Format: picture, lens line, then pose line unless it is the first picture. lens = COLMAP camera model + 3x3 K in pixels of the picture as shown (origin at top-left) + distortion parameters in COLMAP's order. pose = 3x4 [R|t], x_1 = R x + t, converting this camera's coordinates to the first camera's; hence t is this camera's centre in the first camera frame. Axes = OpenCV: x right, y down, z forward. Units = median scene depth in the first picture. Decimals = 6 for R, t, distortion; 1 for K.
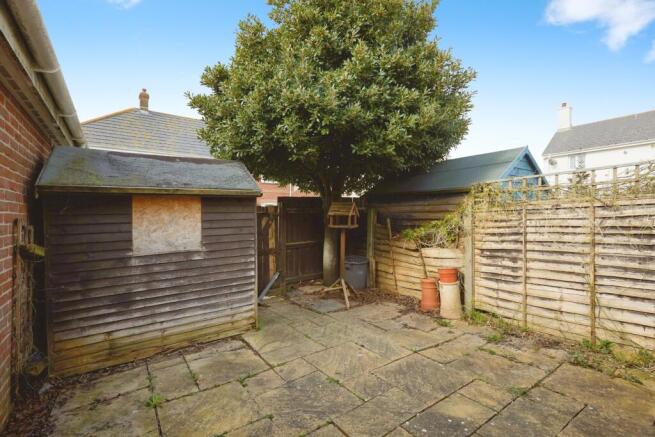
lens RADIAL K [[298.0, 0, 326.9], [0, 298.0, 213.0], [0, 0, 1]] dist [-0.000588, -0.000211]
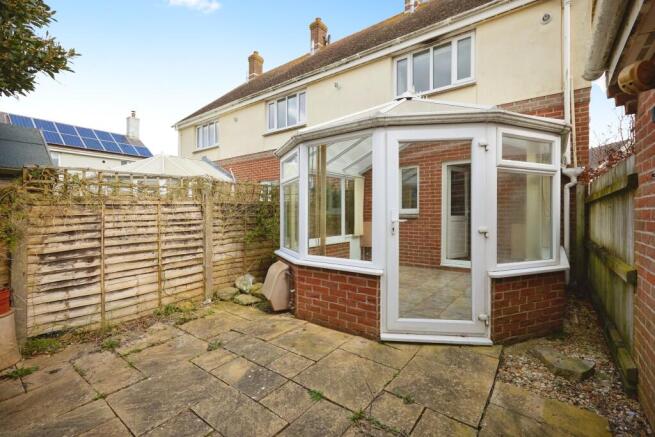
lens RADIAL K [[298.0, 0, 325.2], [0, 298.0, 219.8], [0, 0, 1]] dist [-0.000588, -0.000211]
pose [[-0.302401, -0.005401, 0.953165, -0.485701], [-0.004384, 0.999981, 0.004275, 0.031323], [-0.953171, -0.002886, -0.302419, 0.627750]]
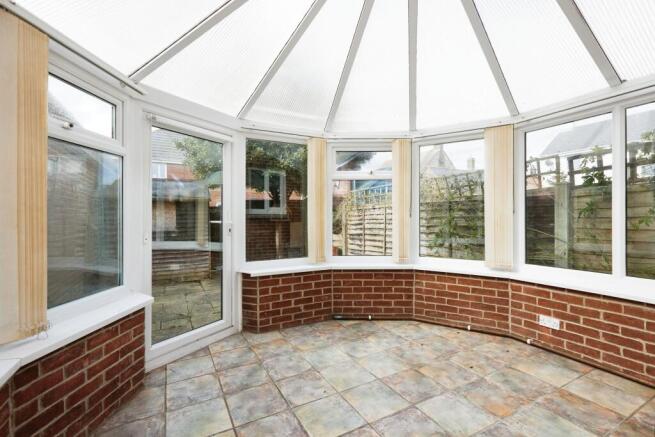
lens RADIAL K [[298.0, 0, 327.8], [0, 298.0, 216.7], [0, 0, 1]] dist [-0.000588, -0.000211]
pose [[0.992683, 0.004674, -0.120657, 0.688728], [-0.003014, 0.999898, 0.013935, 0.007699], [0.120710, -0.013469, 0.992596, -0.665514]]
